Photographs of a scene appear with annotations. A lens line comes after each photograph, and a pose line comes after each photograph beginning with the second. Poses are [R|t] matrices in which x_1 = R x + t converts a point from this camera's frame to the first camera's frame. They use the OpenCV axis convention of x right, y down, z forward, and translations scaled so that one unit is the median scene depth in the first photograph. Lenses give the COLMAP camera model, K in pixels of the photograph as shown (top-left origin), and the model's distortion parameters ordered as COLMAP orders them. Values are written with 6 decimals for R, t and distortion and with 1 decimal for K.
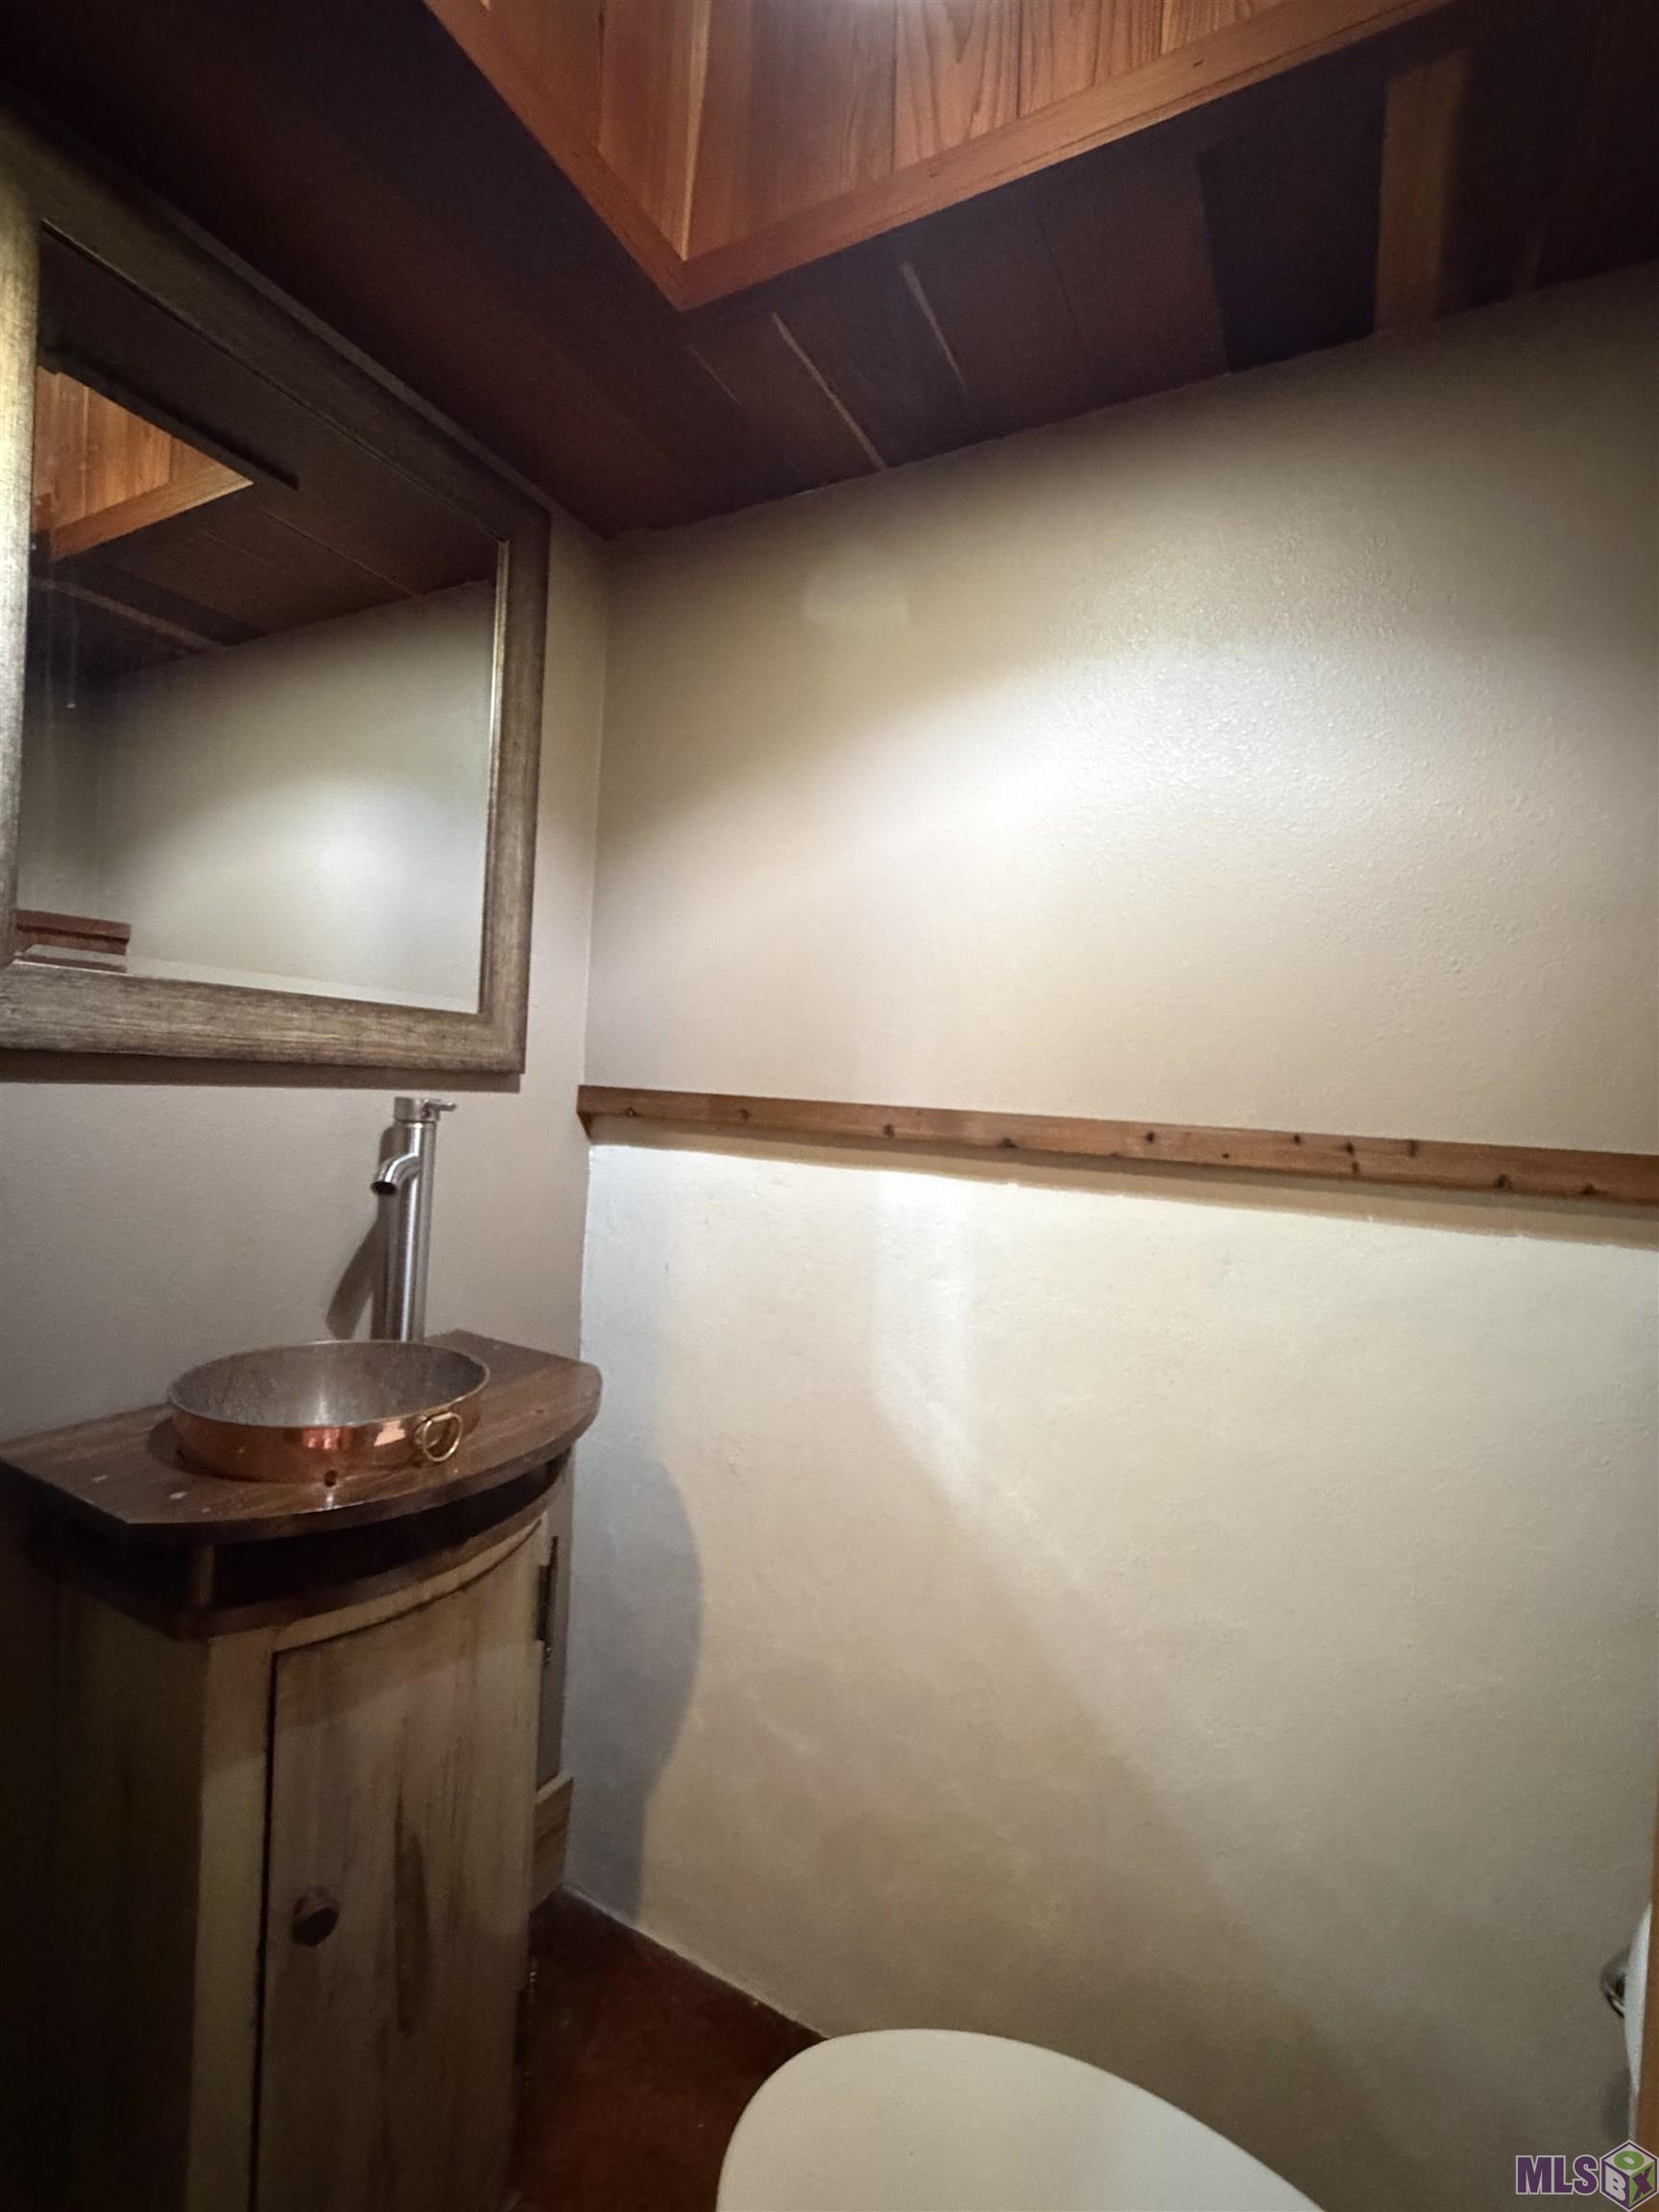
lens RADIAL K [[960.9, 0, 822.1], [0, 960.9, 1102.0], [0, 0, 1]] dist [-0.001102, -0.000121]
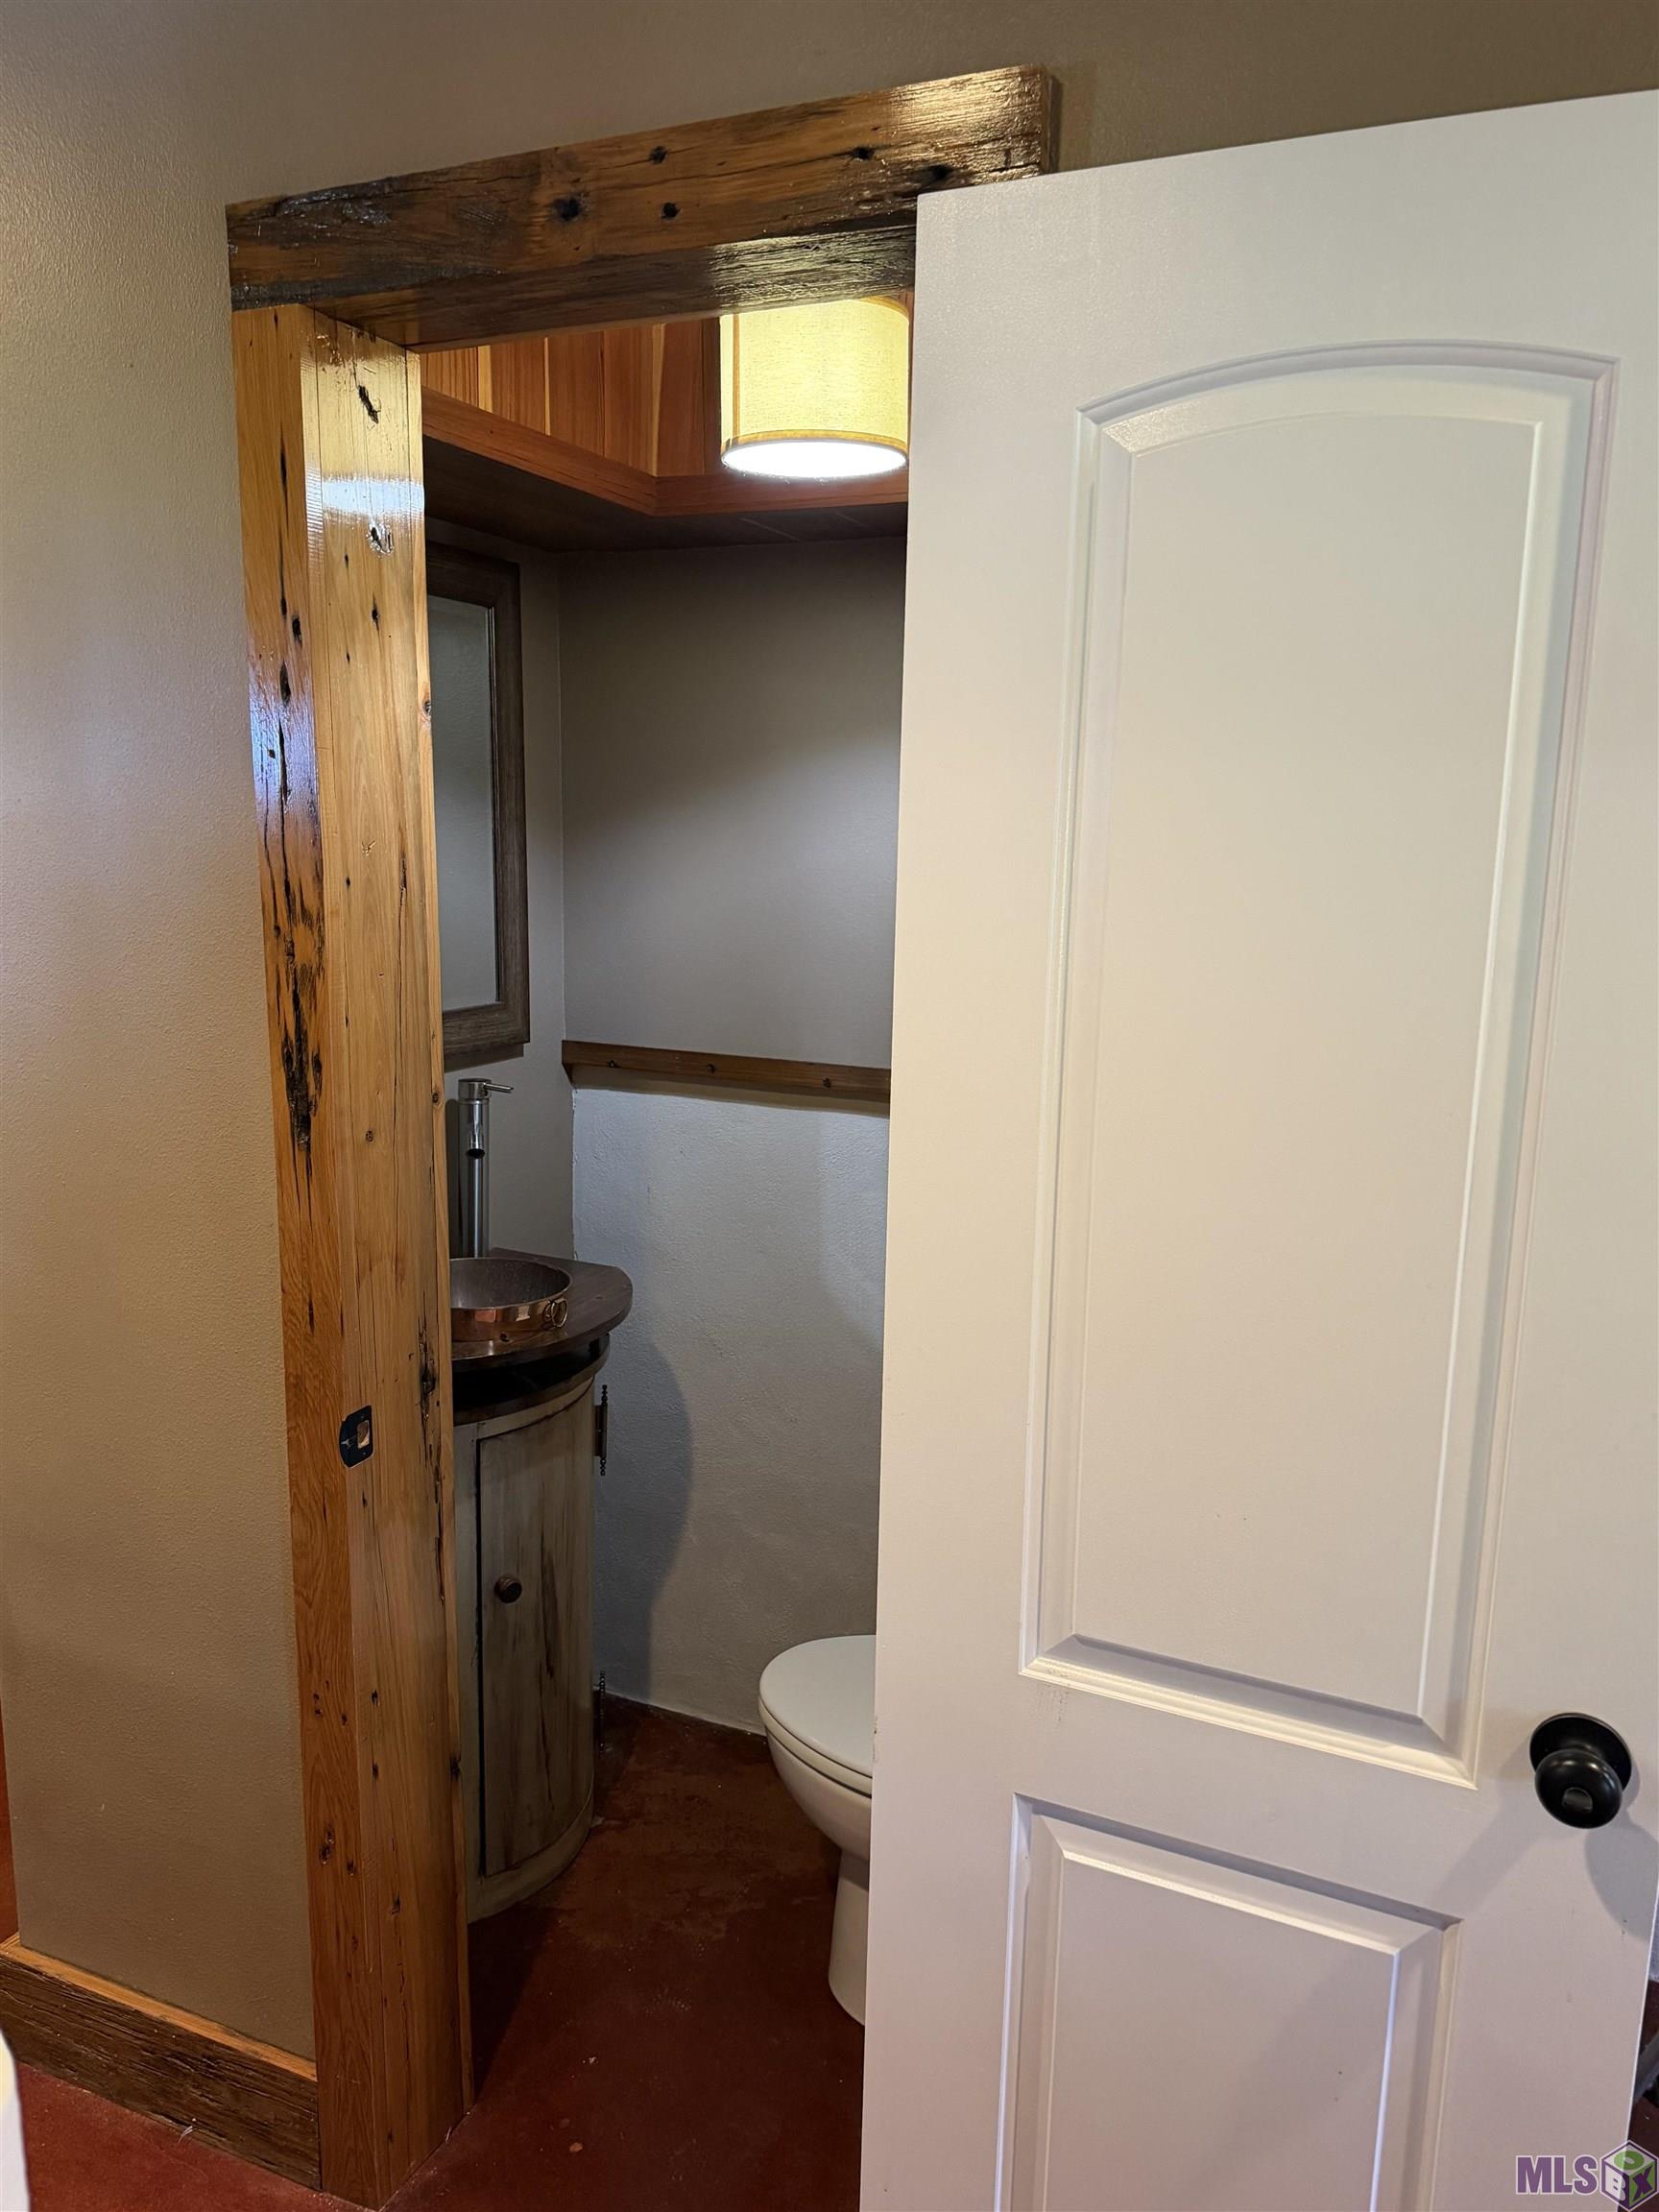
lens RADIAL K [[1578.9, 0, 828.2], [0, 1578.9, 1105.8], [0, 0, 1]] dist [0.002436, 0.000224]
pose [[0.996218, -0.049042, 0.071725, -0.086517], [0.036884, 0.986109, 0.161953, -0.289904], [-0.078672, -0.158695, 0.984188, -1.135486]]
